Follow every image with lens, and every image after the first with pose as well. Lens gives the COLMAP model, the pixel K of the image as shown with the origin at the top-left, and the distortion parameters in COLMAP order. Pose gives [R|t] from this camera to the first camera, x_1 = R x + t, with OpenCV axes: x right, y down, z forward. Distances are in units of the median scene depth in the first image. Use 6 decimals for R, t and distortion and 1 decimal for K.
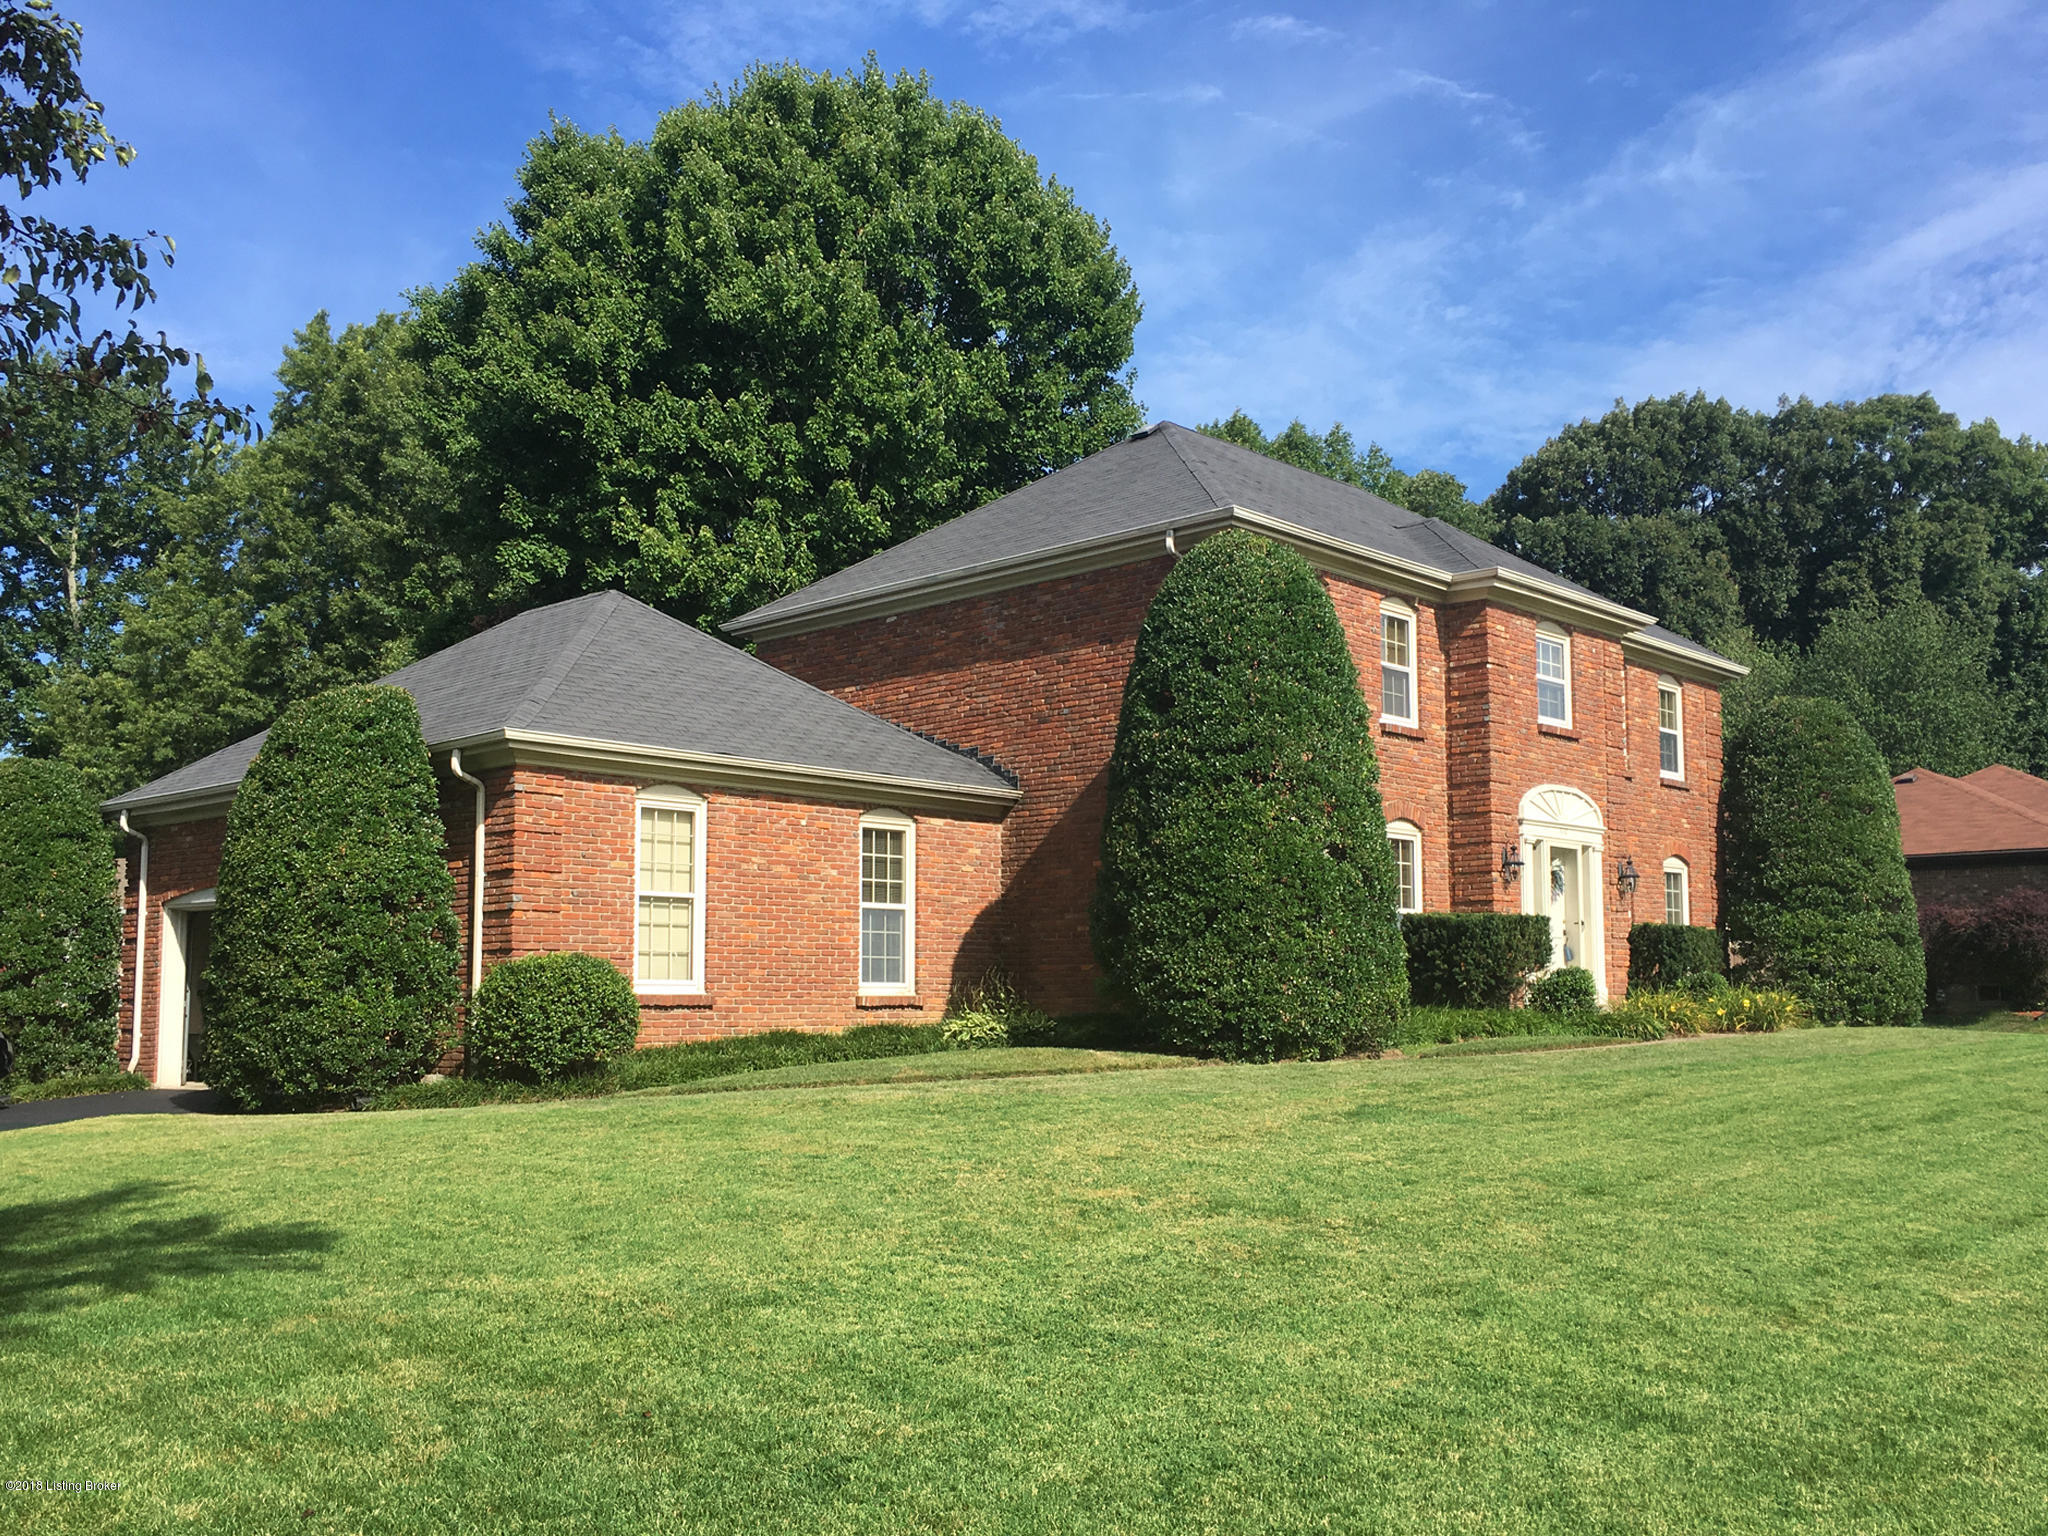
lens RADIAL K [[1738.1, 0, 1133.6], [0, 1738.1, 856.7], [0, 0, 1]] dist [0.018891, 0.009159]
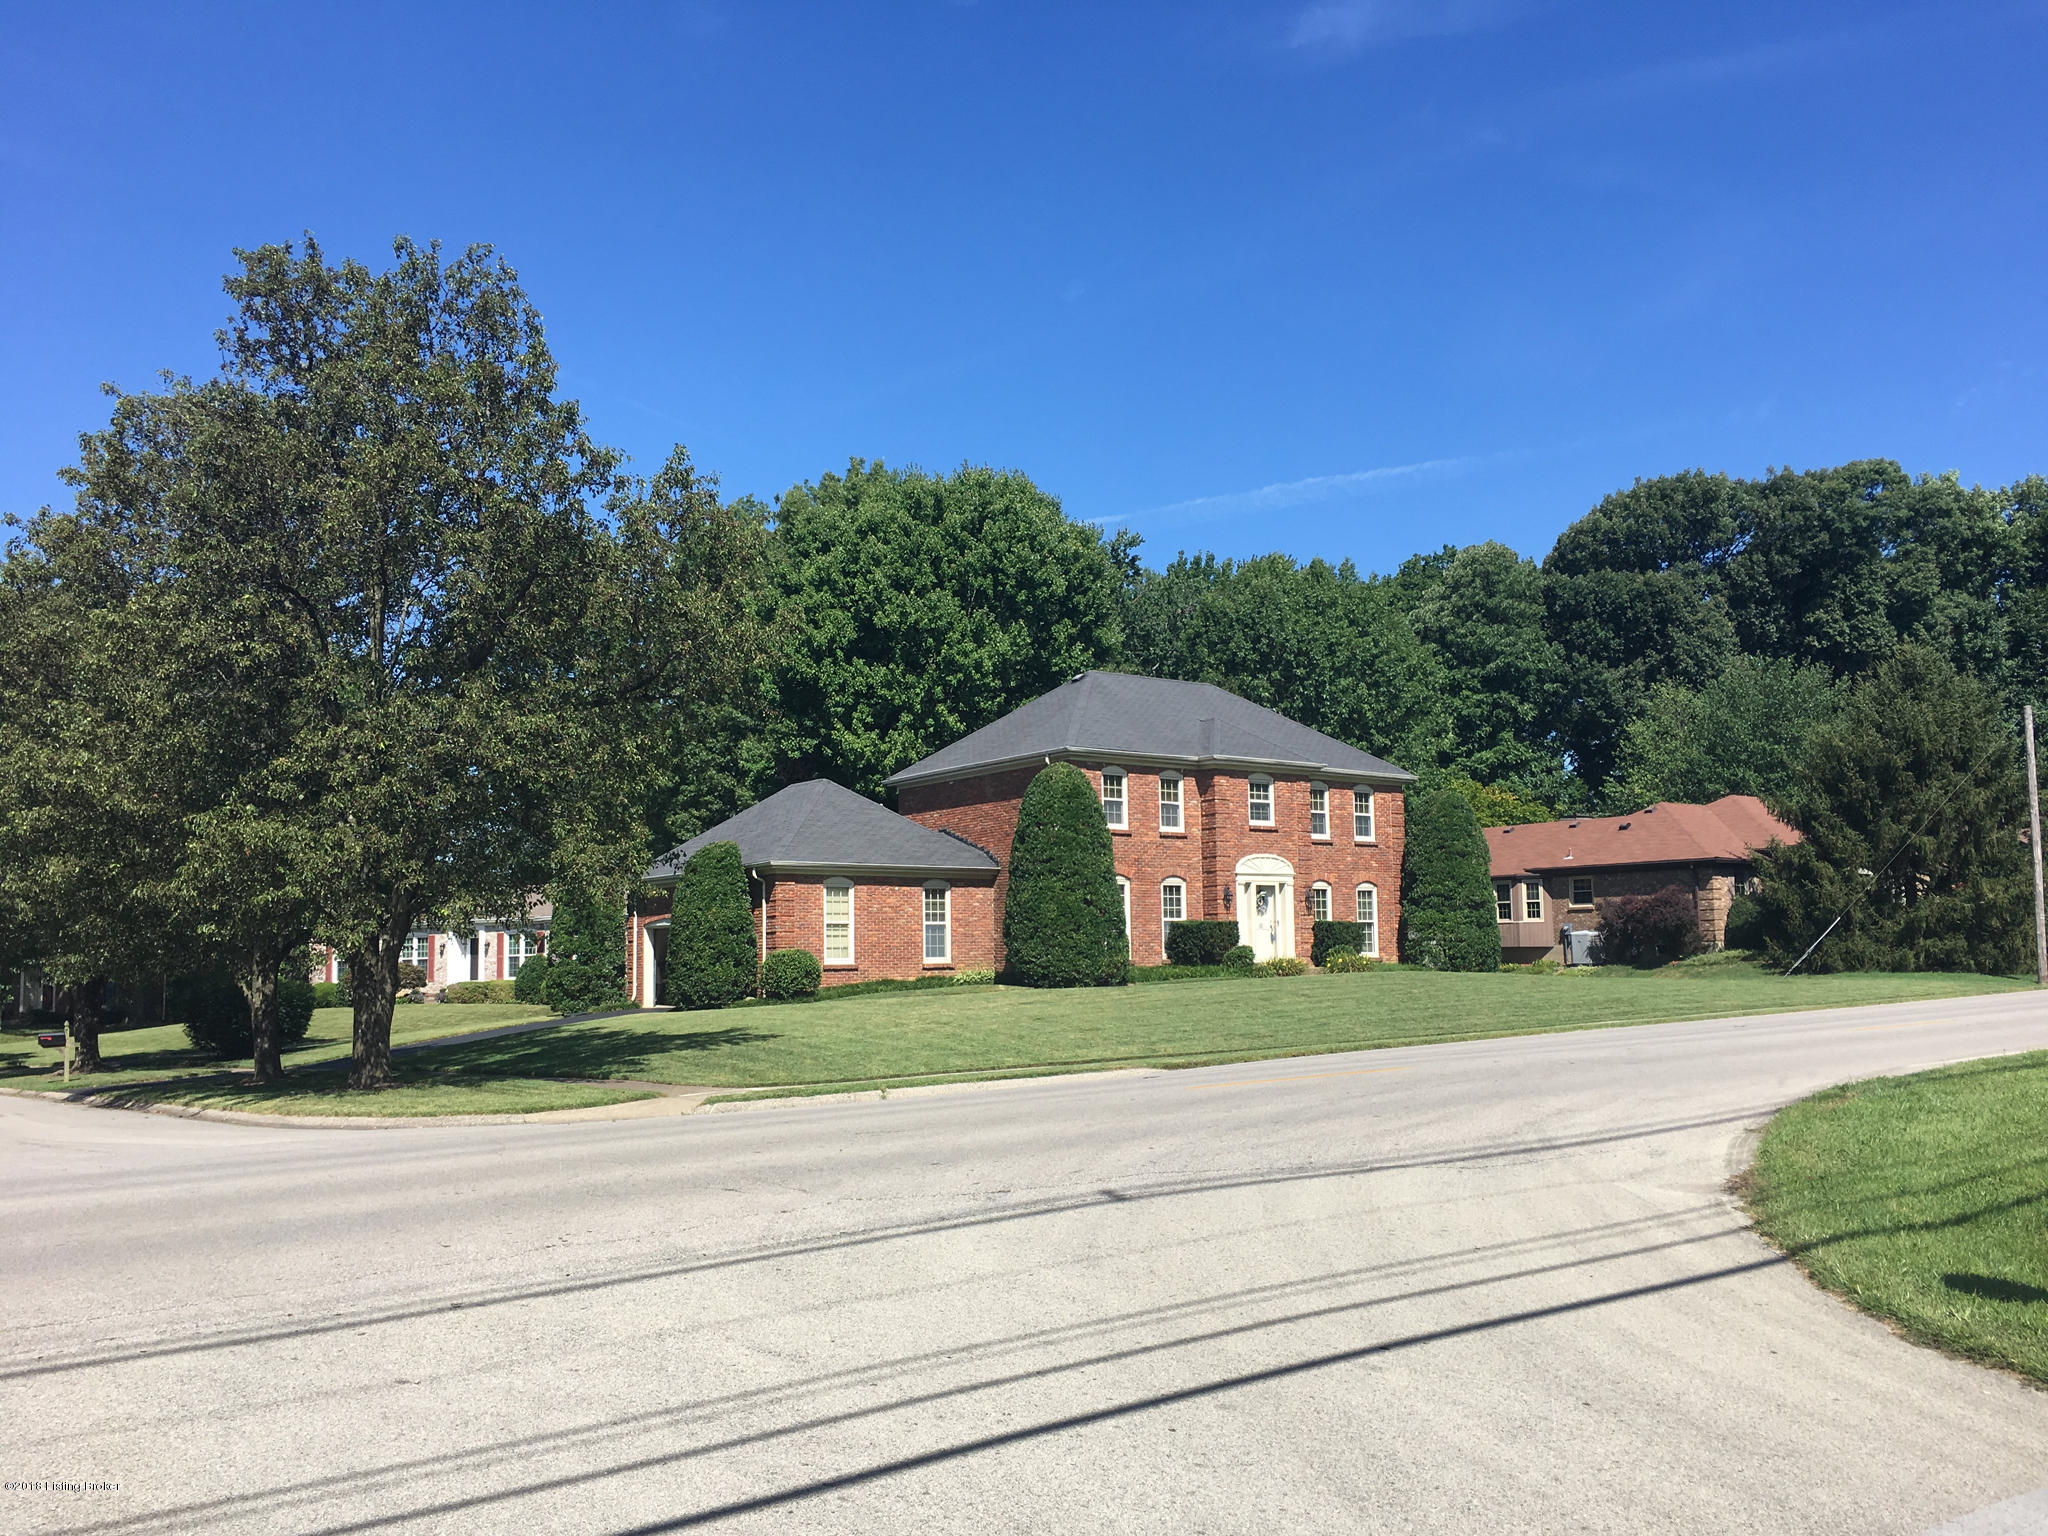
lens RADIAL K [[1738.1, 0, 1024.3], [0, 1738.1, 769.2], [0, 0, 1]] dist [0.018891, 0.009159]
pose [[0.966631, -0.041624, -0.252769, 0.439937], [0.035488, 0.998955, -0.028789, -0.082506], [0.253703, 0.018858, 0.967098, -0.931762]]
